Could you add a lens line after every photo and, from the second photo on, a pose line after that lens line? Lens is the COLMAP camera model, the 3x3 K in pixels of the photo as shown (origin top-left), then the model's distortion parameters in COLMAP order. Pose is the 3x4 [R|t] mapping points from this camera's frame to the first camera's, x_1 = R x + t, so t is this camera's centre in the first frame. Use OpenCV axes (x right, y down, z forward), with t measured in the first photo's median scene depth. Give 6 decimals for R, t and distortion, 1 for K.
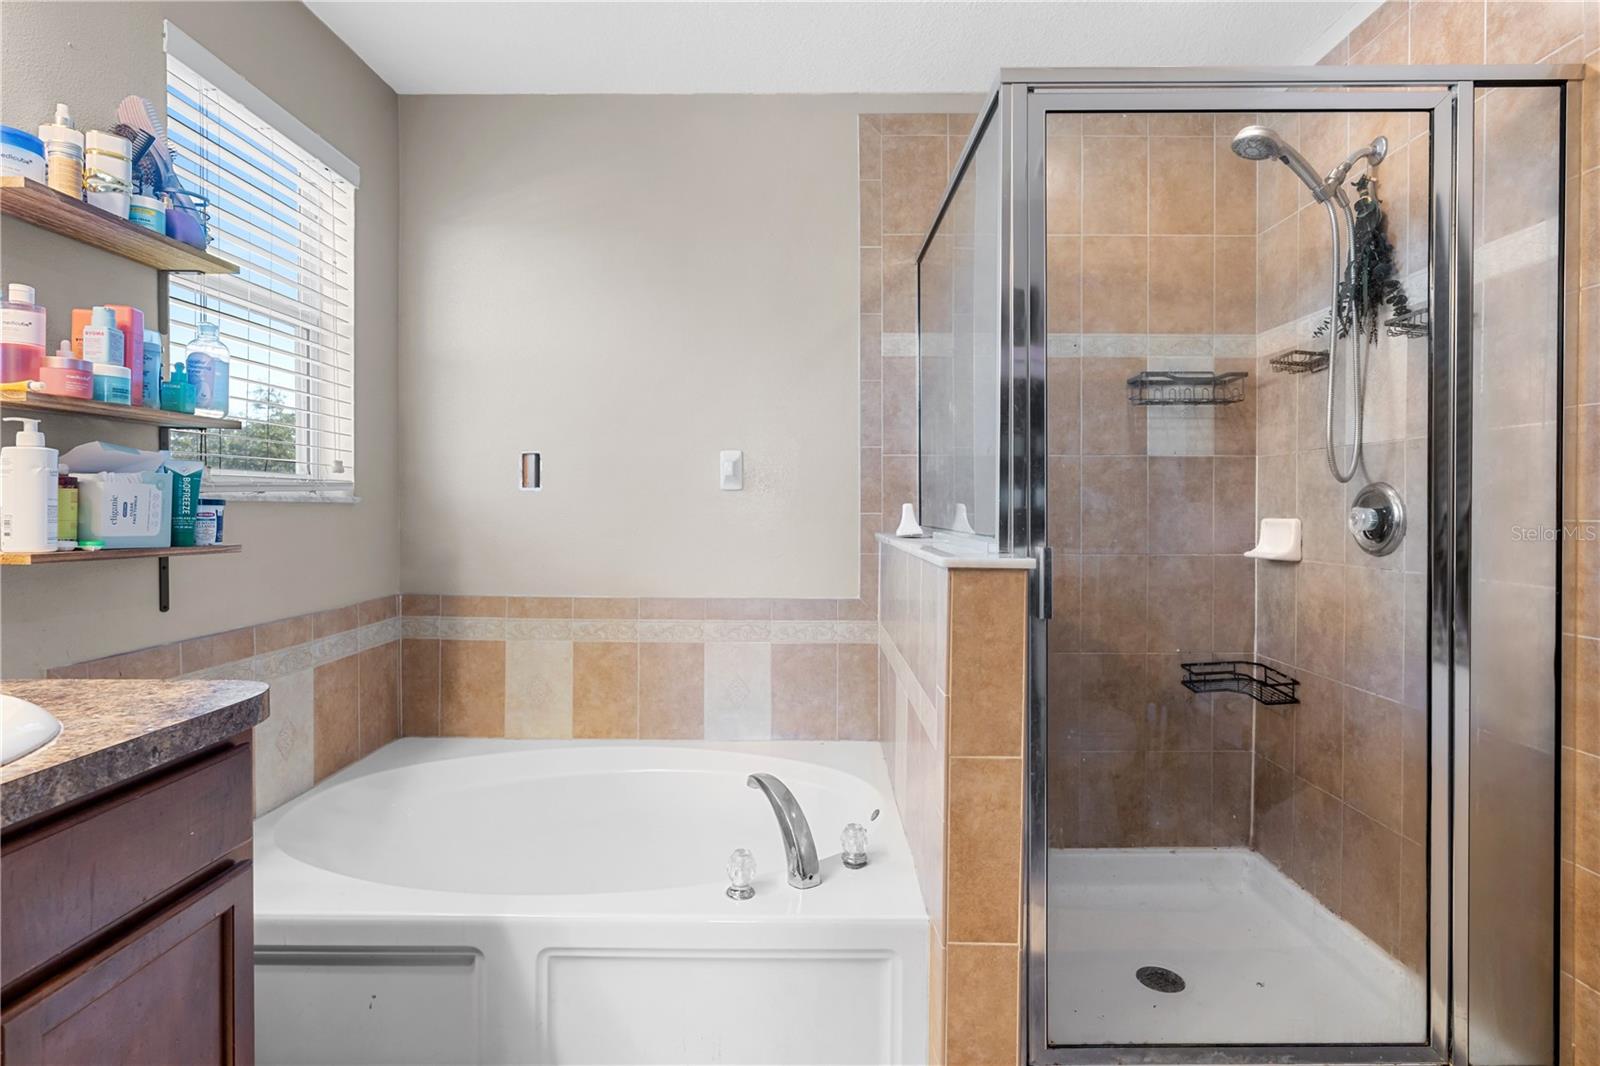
lens RADIAL K [[777.2, 0, 799.8], [0, 777.2, 515.9], [0, 0, 1]] dist [-0.011232, 0.003376]
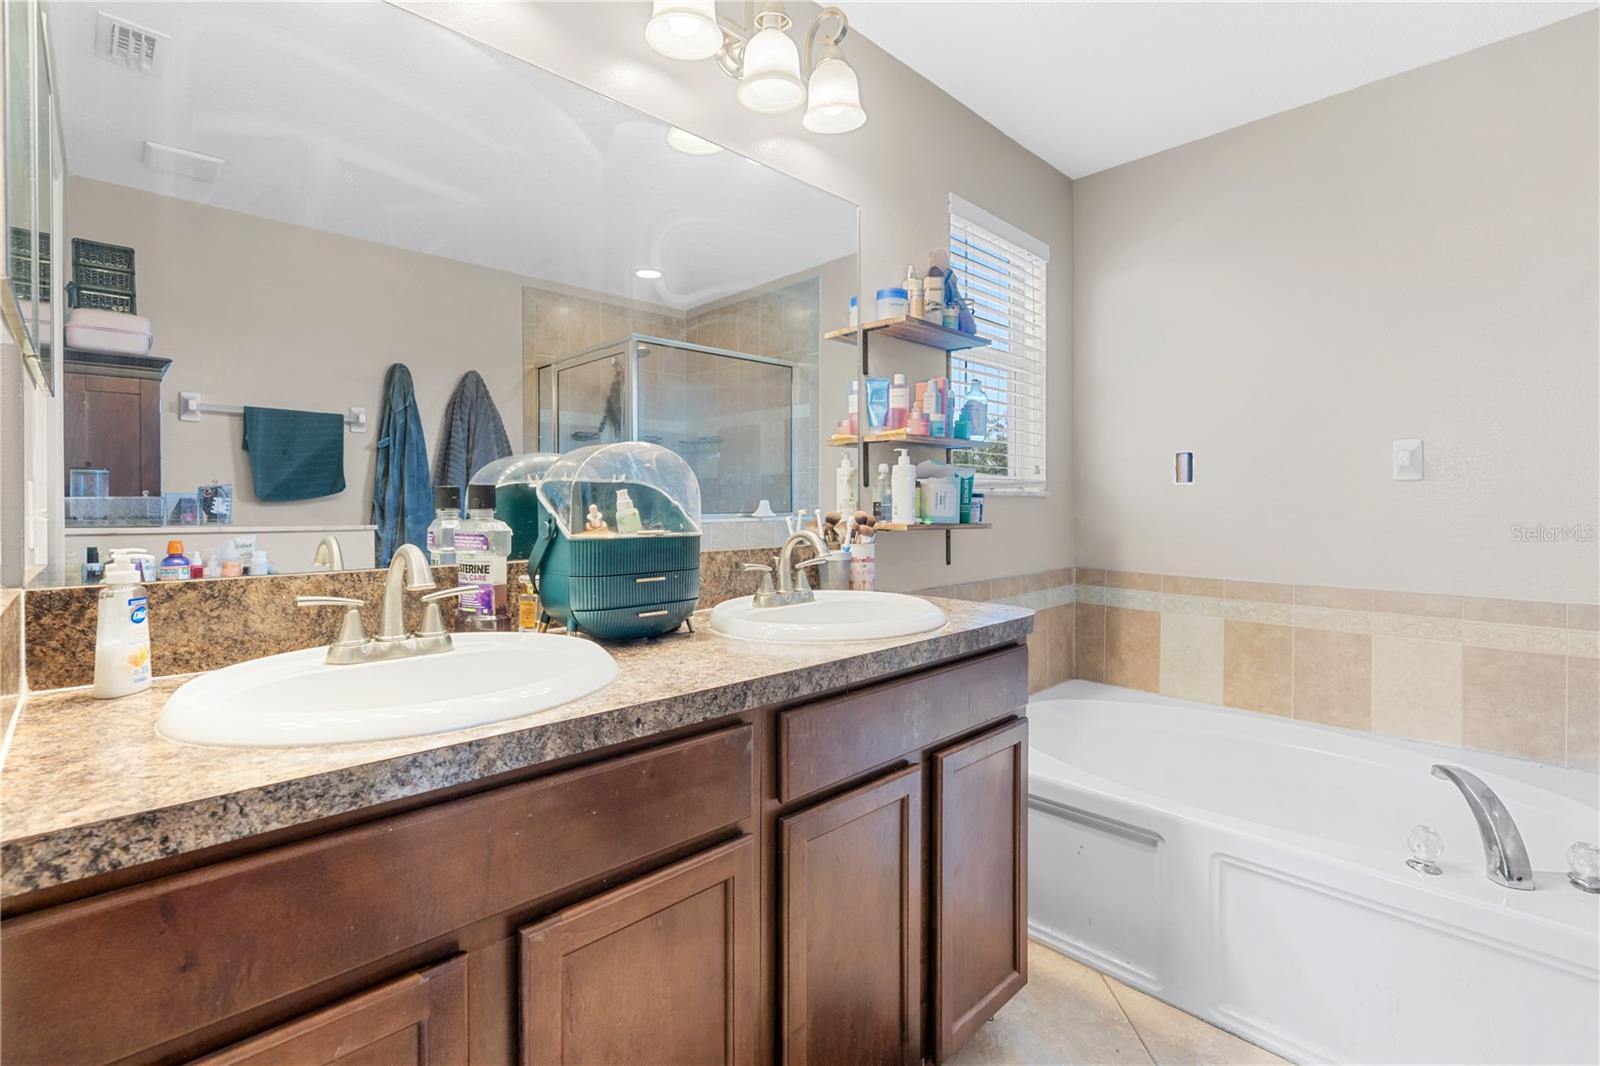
lens RADIAL K [[722.3, 0, 797.2], [0, 722.3, 507.2], [0, 0, 1]] dist [-0.013441, 0.003518]
pose [[0.710094, 0.001497, -0.704105, 0.000541], [-0.005242, 0.999981, -0.003161, 0.010585], [0.704087, 0.005936, 0.710089, -0.248418]]
